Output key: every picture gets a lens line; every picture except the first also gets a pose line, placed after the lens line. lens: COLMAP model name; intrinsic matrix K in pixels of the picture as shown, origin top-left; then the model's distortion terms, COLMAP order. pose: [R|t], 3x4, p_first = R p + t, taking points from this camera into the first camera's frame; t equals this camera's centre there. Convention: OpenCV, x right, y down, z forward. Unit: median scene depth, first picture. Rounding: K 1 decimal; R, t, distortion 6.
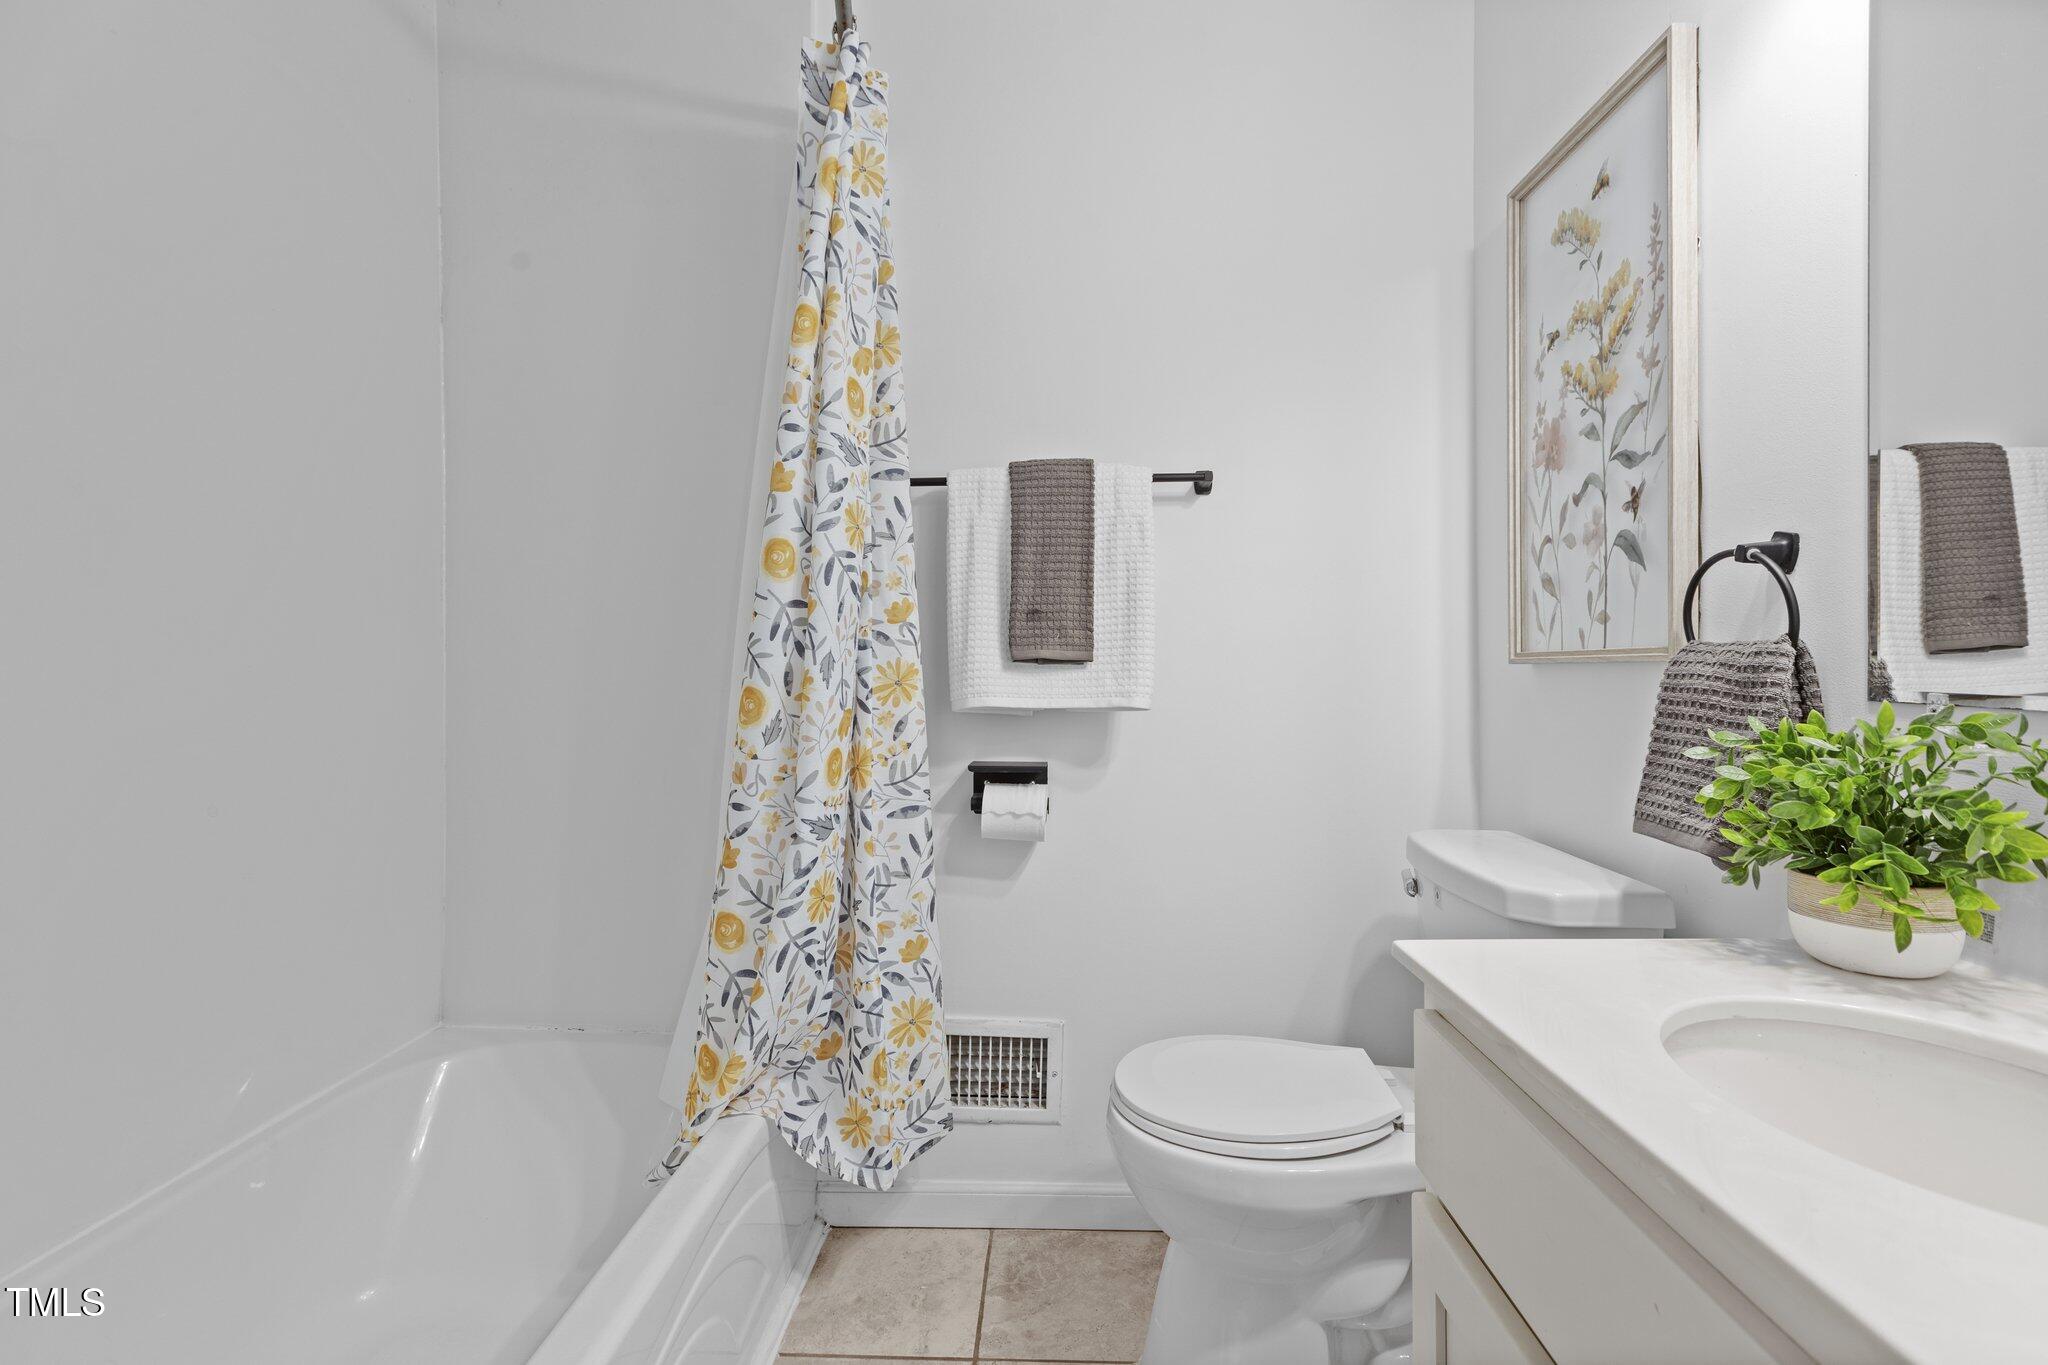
lens RADIAL K [[919.7, 0, 1025.4], [0, 919.7, 673.4], [0, 0, 1]] dist [0.003452, -0.001430]
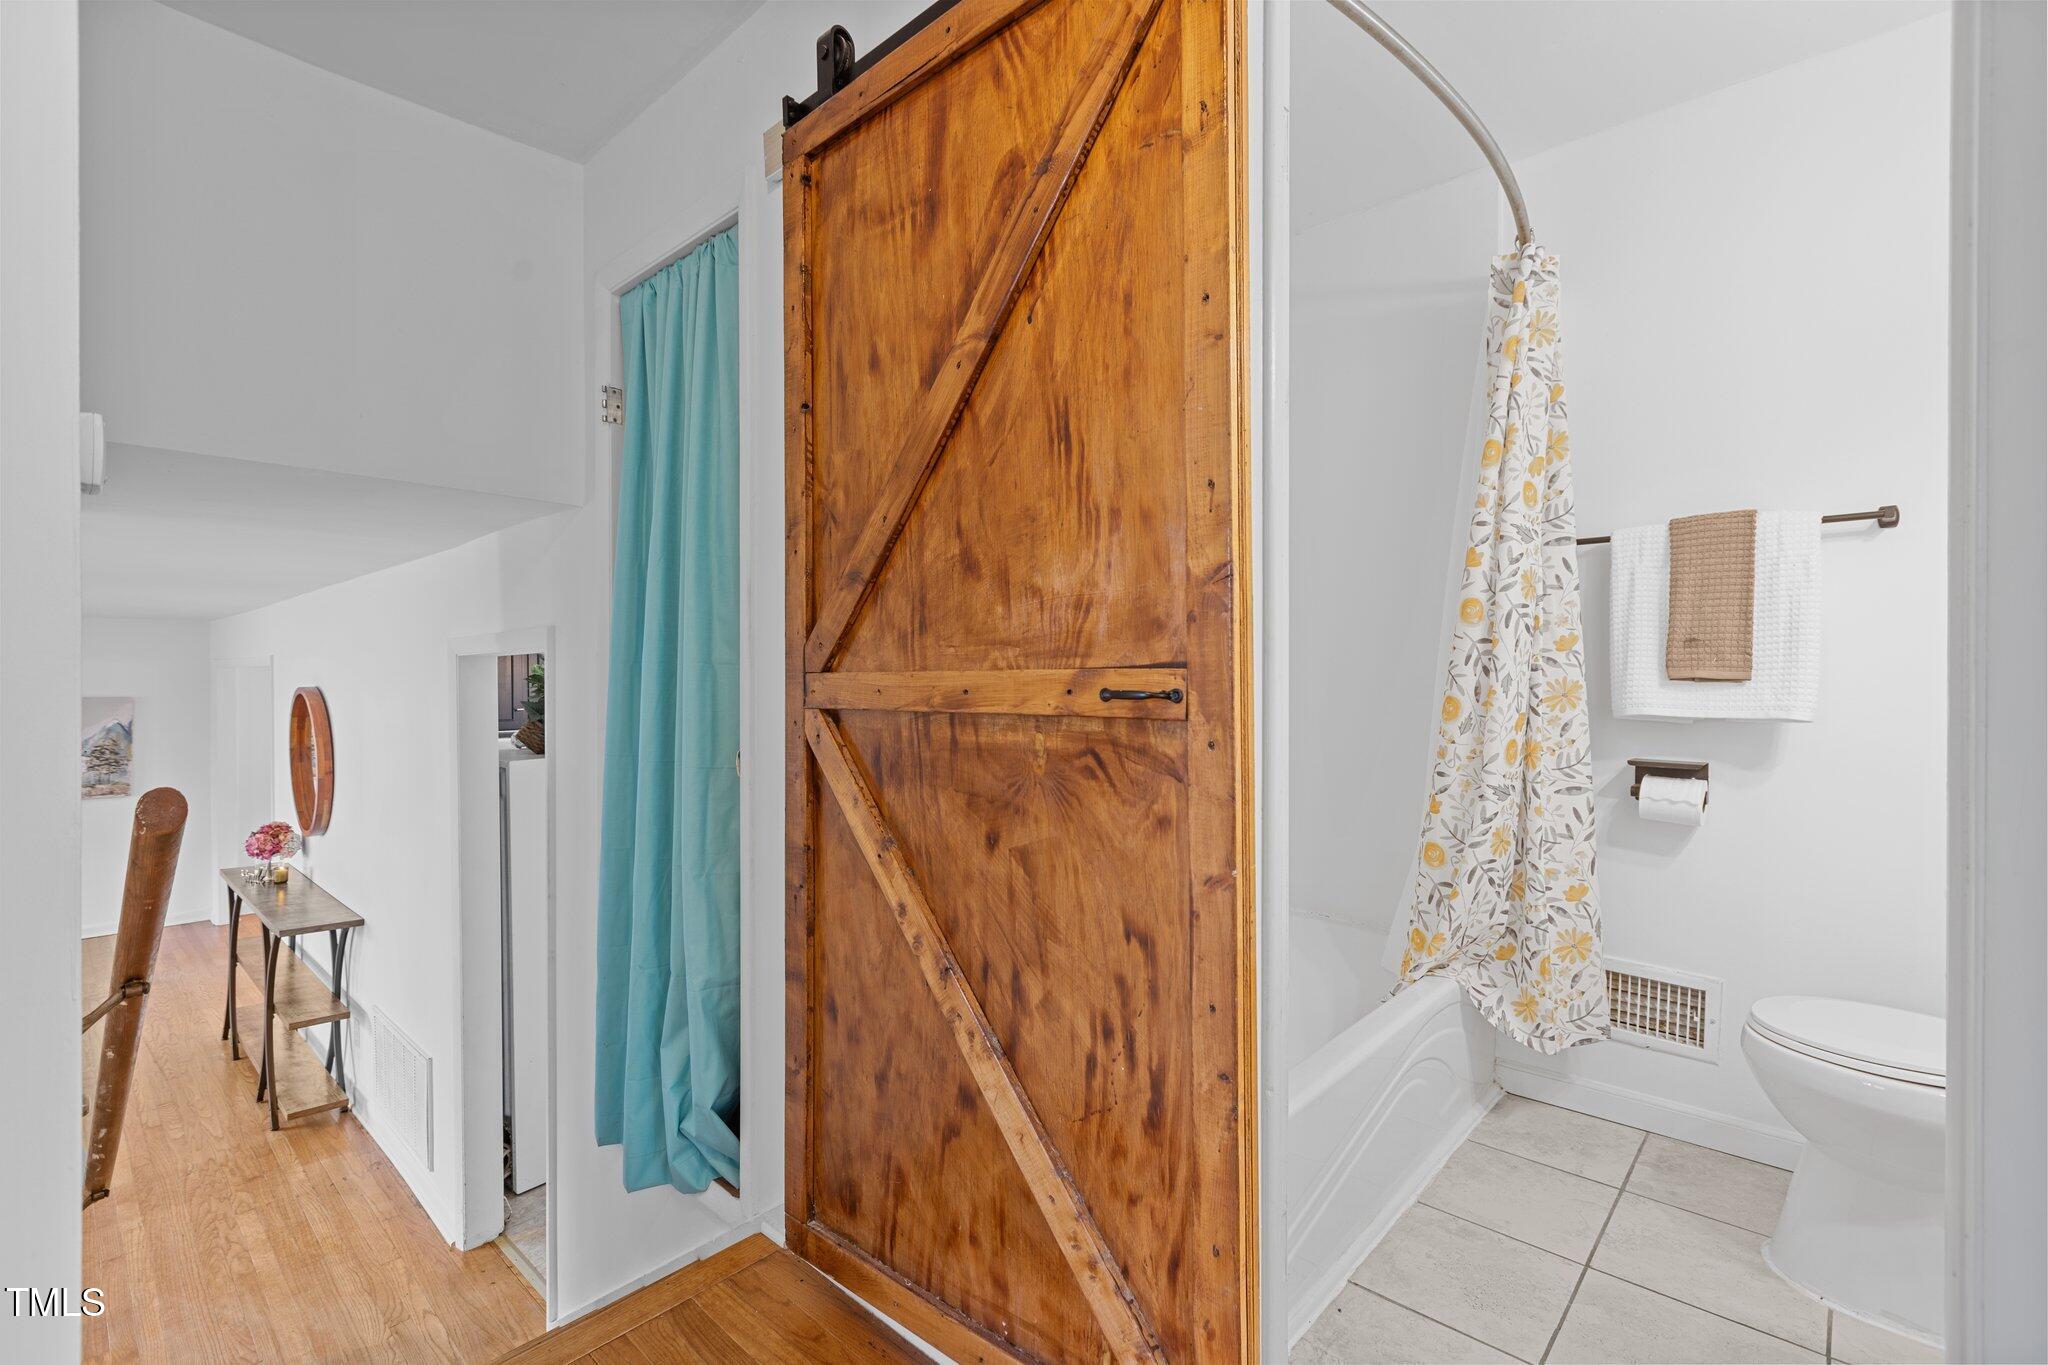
lens RADIAL K [[919.7, 0, 1019.5], [0, 919.7, 678.7], [0, 0, 1]] dist [0.003452, -0.001430]
pose [[0.765292, 0.007241, -0.643643, 0.126027], [-0.008260, 0.999965, 0.001429, -0.009455], [0.643630, 0.004222, 0.765325, -0.581298]]
